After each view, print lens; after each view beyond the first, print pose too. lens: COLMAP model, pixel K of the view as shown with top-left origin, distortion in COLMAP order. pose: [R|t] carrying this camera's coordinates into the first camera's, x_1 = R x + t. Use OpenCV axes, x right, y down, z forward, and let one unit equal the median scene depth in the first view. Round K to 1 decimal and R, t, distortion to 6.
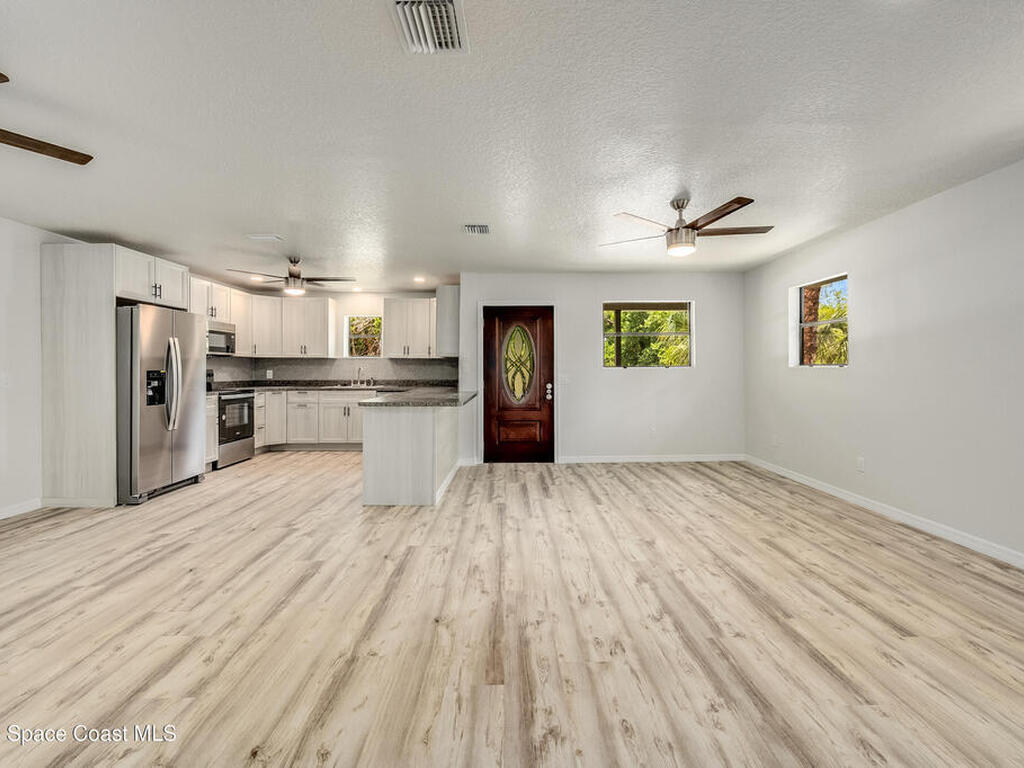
lens RADIAL K [[468.3, 0, 512.3], [0, 468.3, 363.7], [0, 0, 1]] dist [-0.000939, -0.000462]
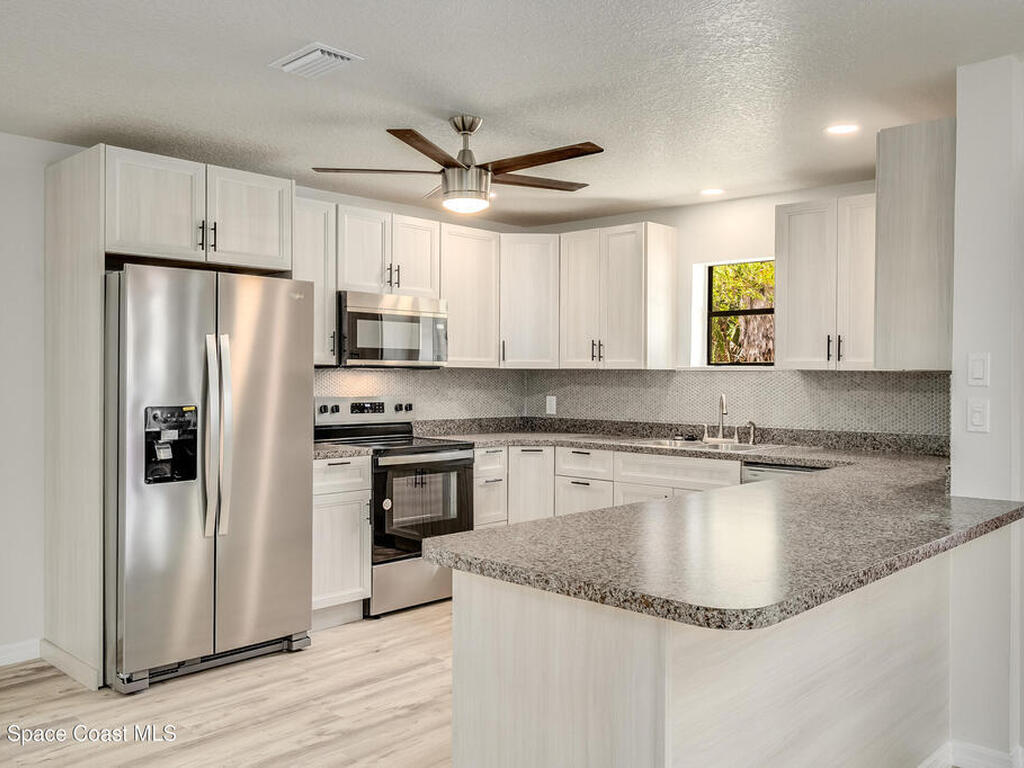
lens RADIAL K [[874.0, 0, 515.0], [0, 874.0, 370.3], [0, 0, 1]] dist [-0.000960, -0.000291]
pose [[0.725280, -0.000100, -0.688454, 0.060496], [0.001555, 0.999998, 0.001492, -0.016984], [0.688452, -0.002153, 0.725279, 0.478590]]
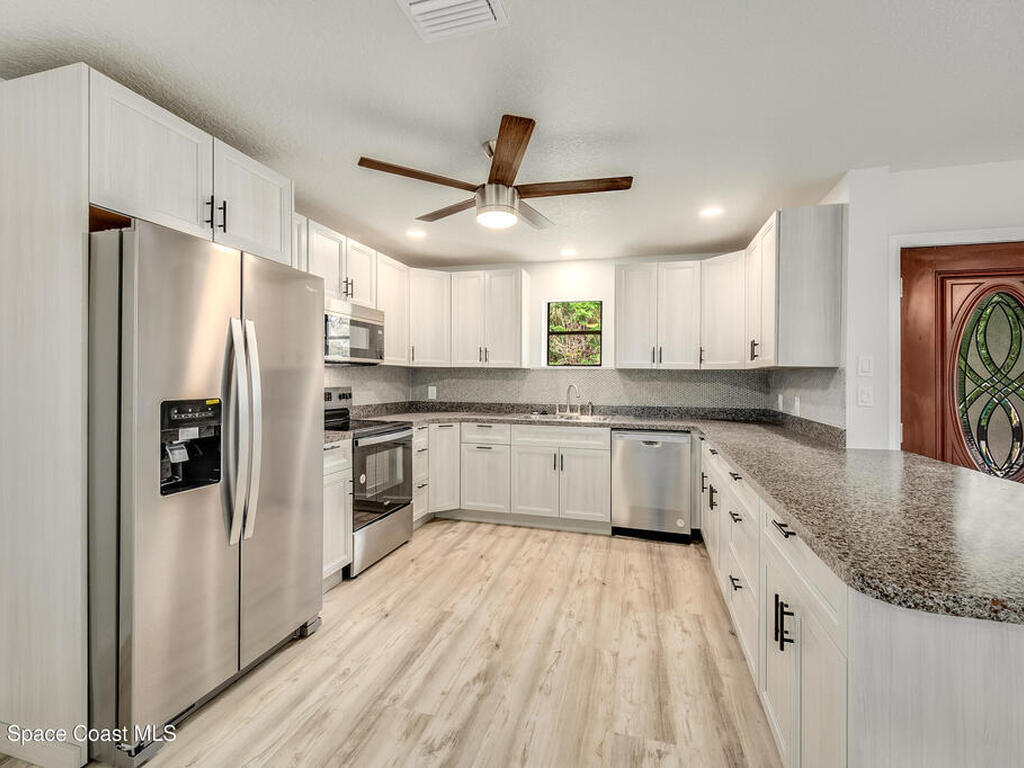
lens RADIAL K [[457.6, 0, 514.5], [0, 457.6, 375.0], [0, 0, 1]] dist [-0.000087, -0.000416]
pose [[0.962937, 0.006708, -0.269643, -0.314825], [-0.005881, 0.999975, 0.003876, -0.007126], [0.269662, -0.002147, 0.962953, 0.554425]]
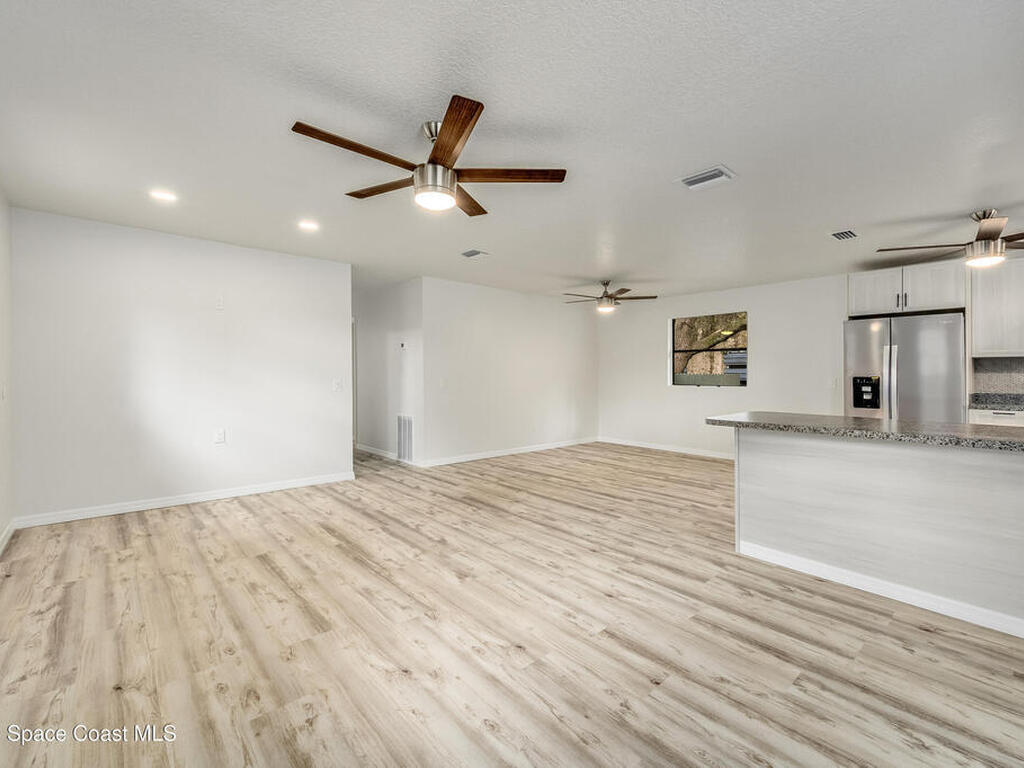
lens RADIAL K [[457.6, 0, 514.5], [0, 457.6, 375.0], [0, 0, 1]] dist [-0.000087, -0.000416]
pose [[-0.755198, 0.000520, -0.655497, 0.454937], [0.005812, 0.999966, -0.005903, 0.010211], [0.655471, -0.008267, -0.755175, 1.000498]]
